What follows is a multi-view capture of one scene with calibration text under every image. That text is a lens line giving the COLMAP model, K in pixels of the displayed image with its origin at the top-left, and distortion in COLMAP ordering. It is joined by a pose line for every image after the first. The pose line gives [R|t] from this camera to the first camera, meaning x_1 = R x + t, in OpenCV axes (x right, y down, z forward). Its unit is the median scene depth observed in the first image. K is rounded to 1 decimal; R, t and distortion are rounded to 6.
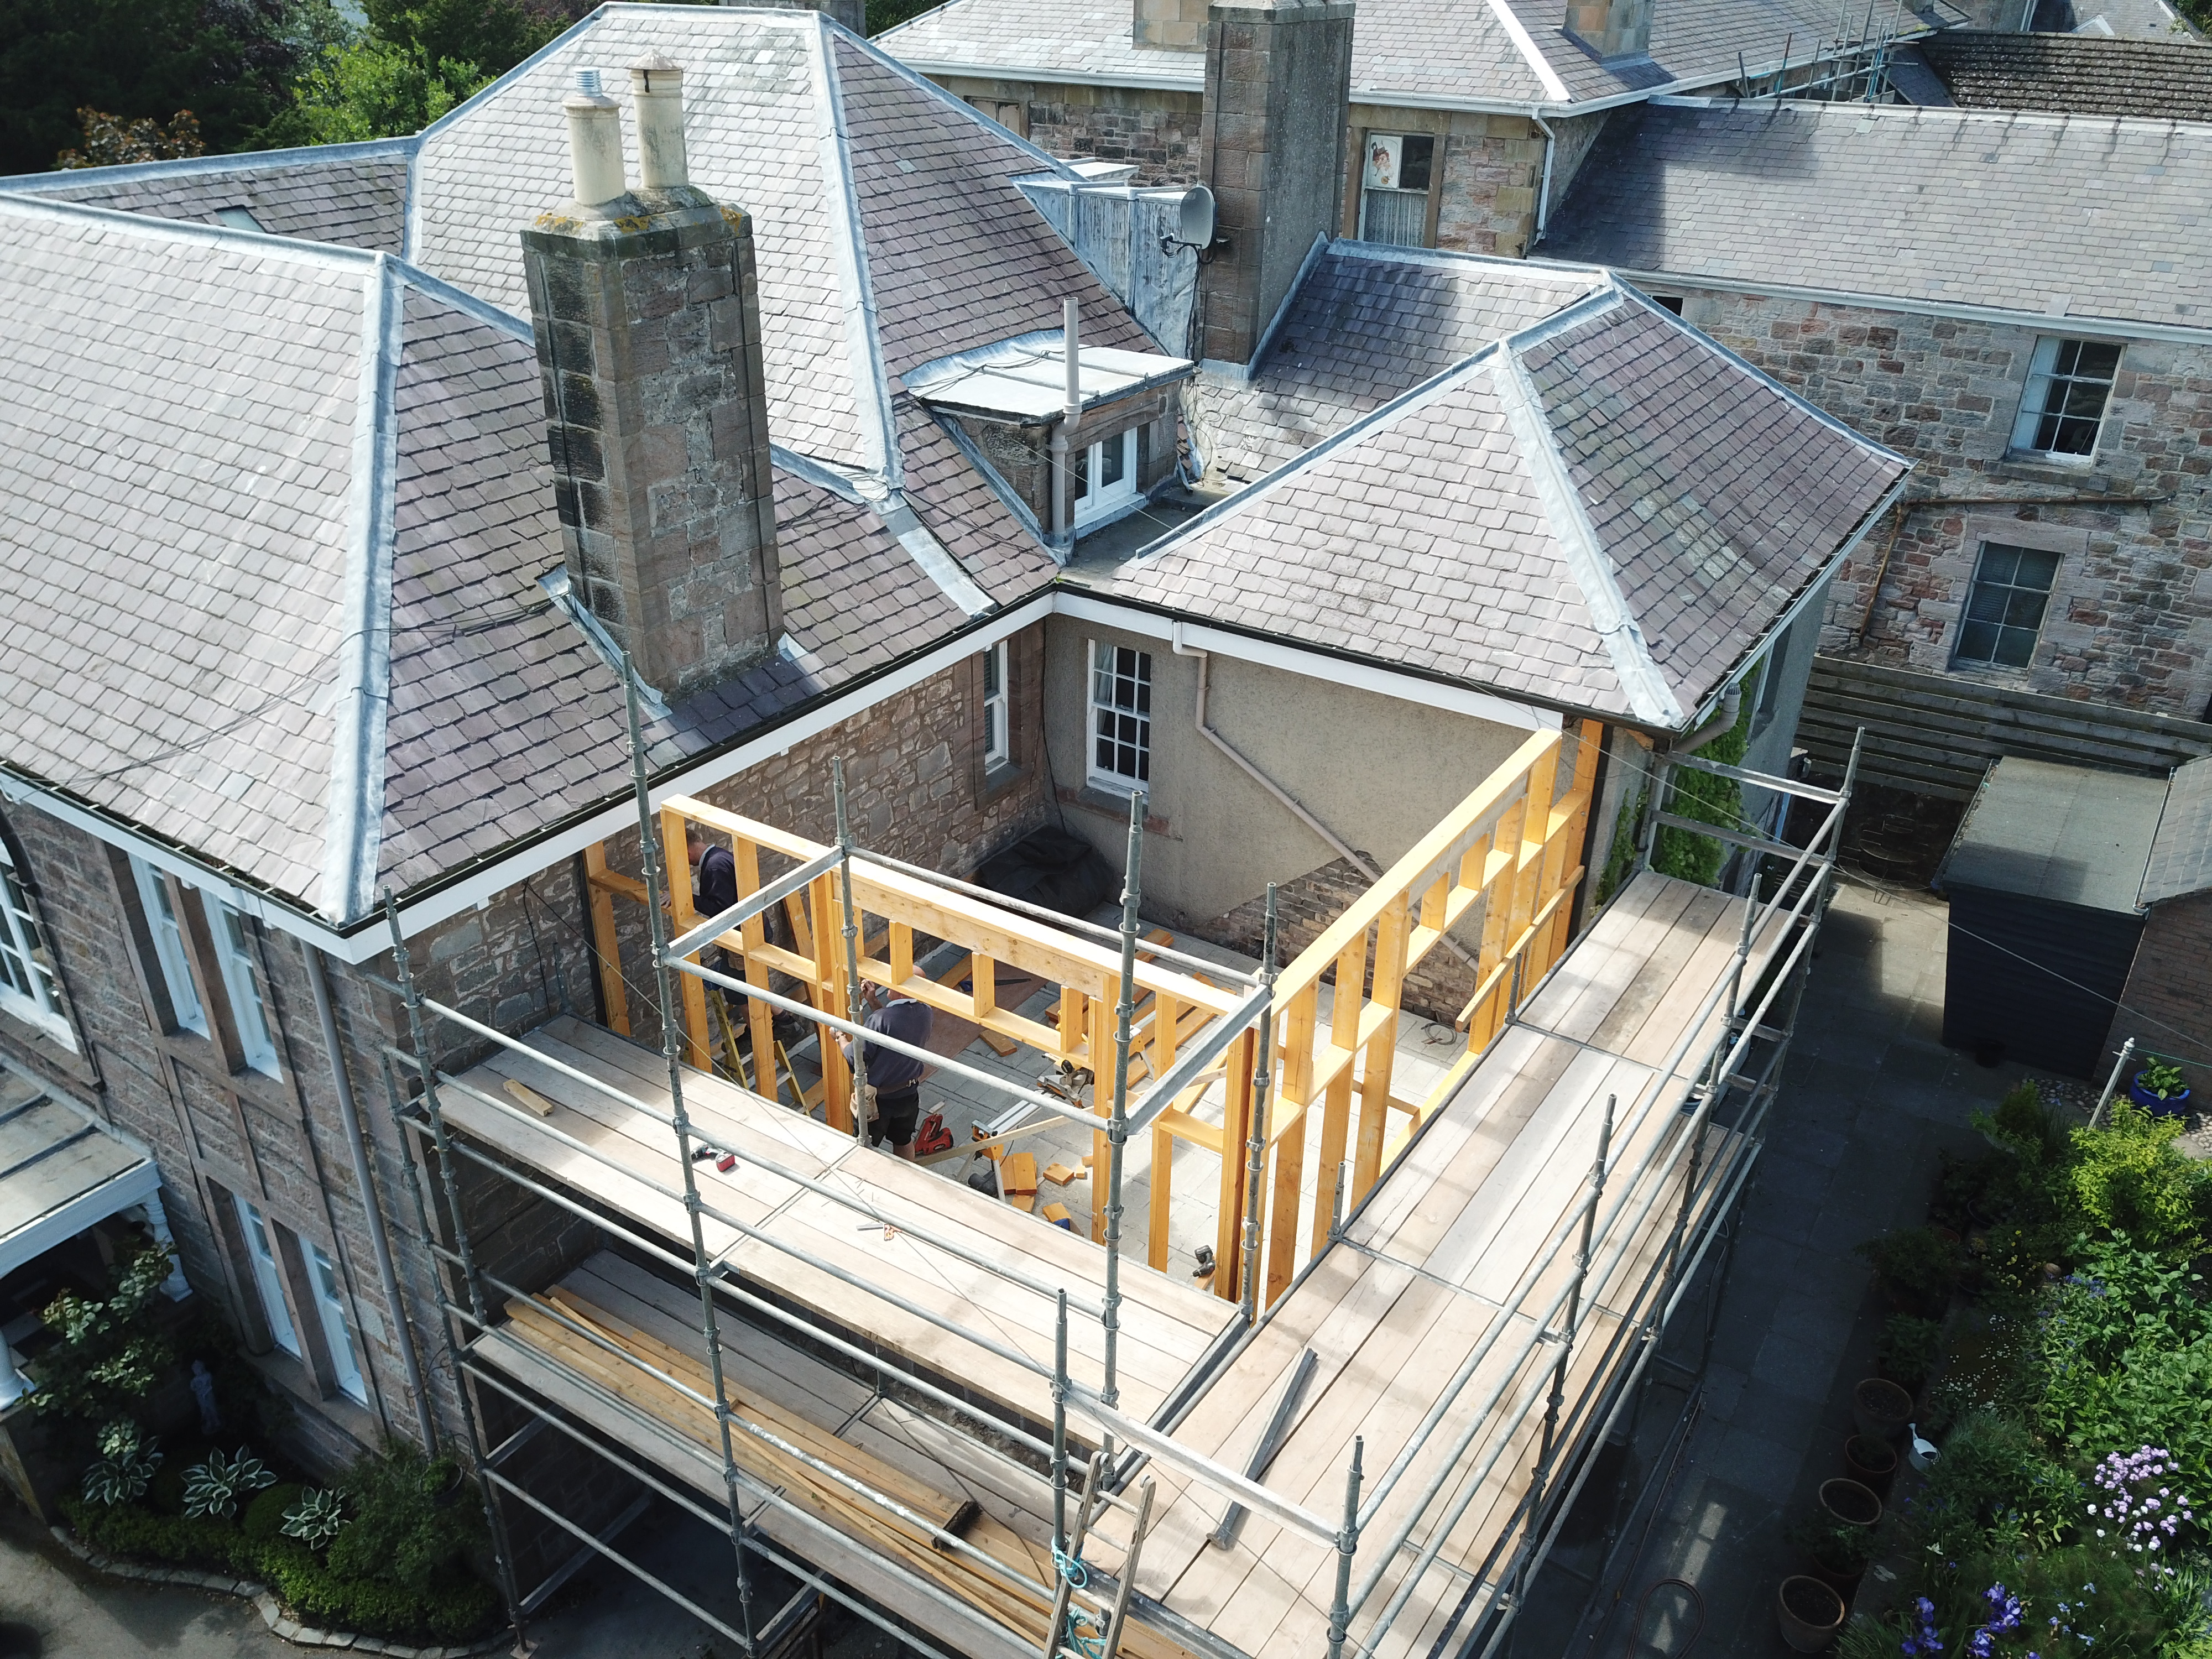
lens RADIAL K [[1717.2, 0, 1104.5], [0, 1717.2, 835.2], [0, 0, 1]] dist [0.000786, 0.004495]
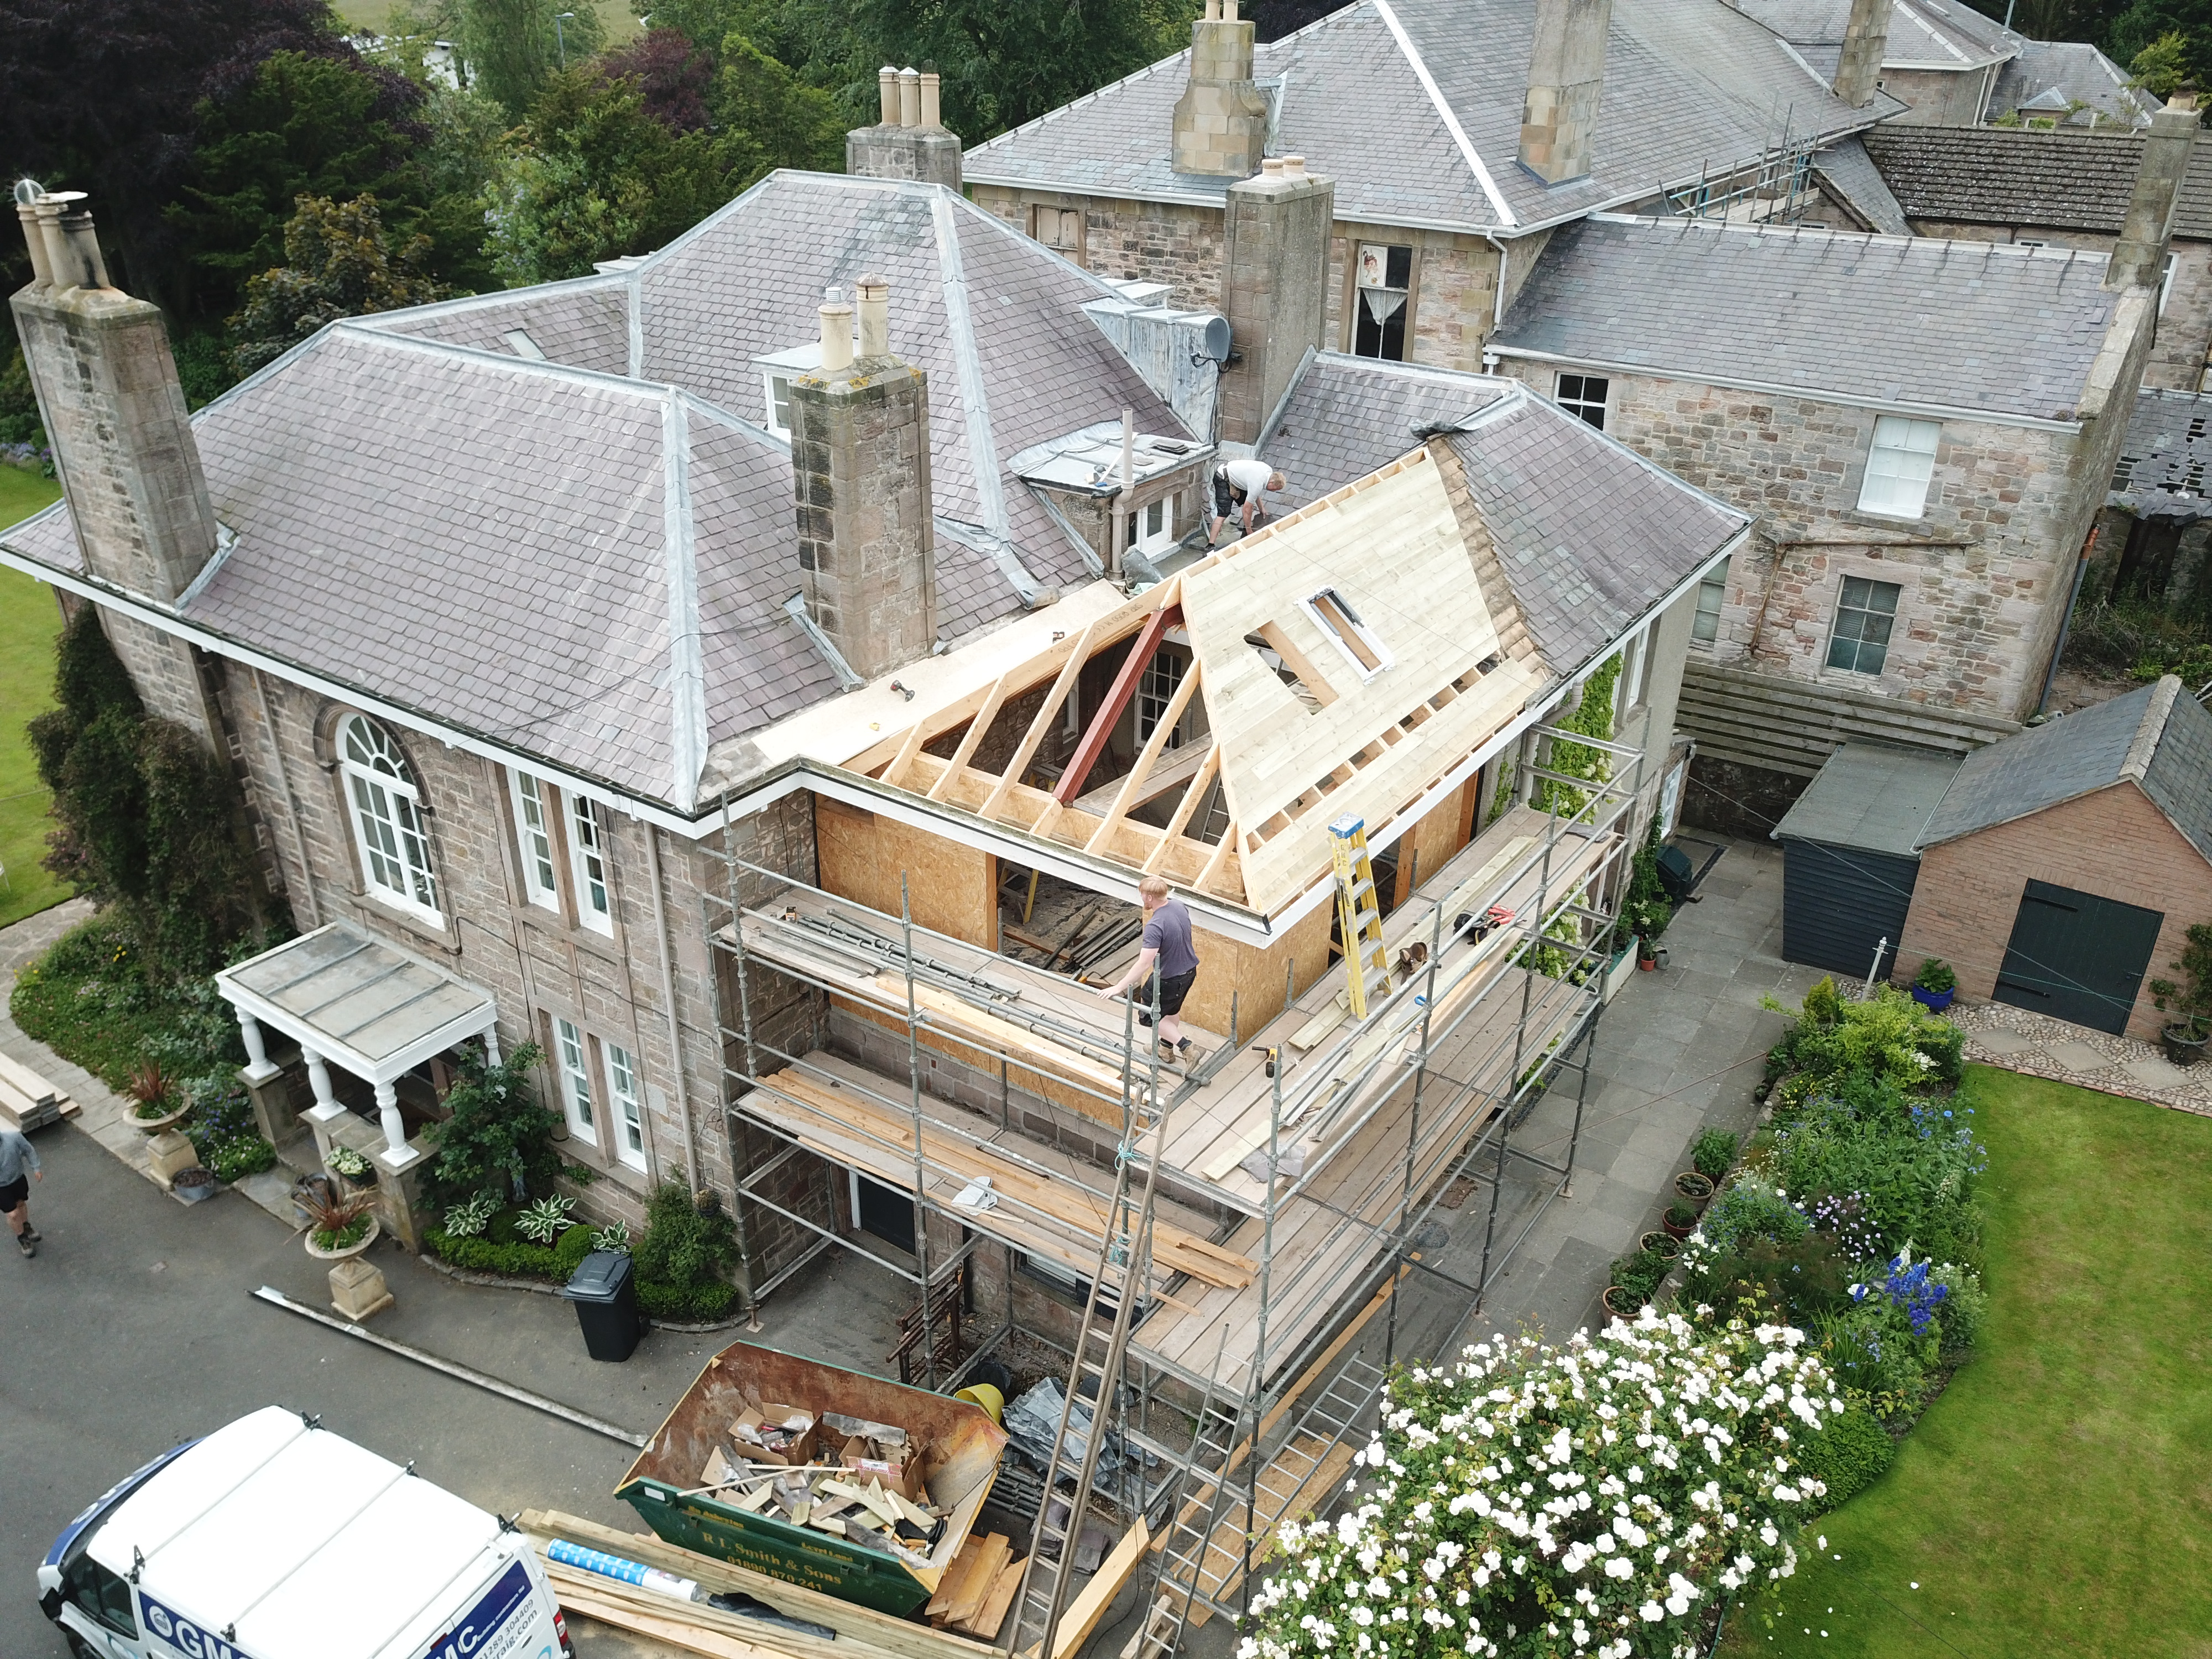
lens RADIAL K [[1717.2, 0, 1104.9], [0, 1717.2, 877.2], [0, 0, 1]] dist [0.000786, 0.004495]
pose [[0.999800, 0.006615, -0.018855, -0.007470], [-0.006356, 0.999885, 0.013772, 0.051878], [0.018944, -0.013650, 0.999727, -0.382698]]
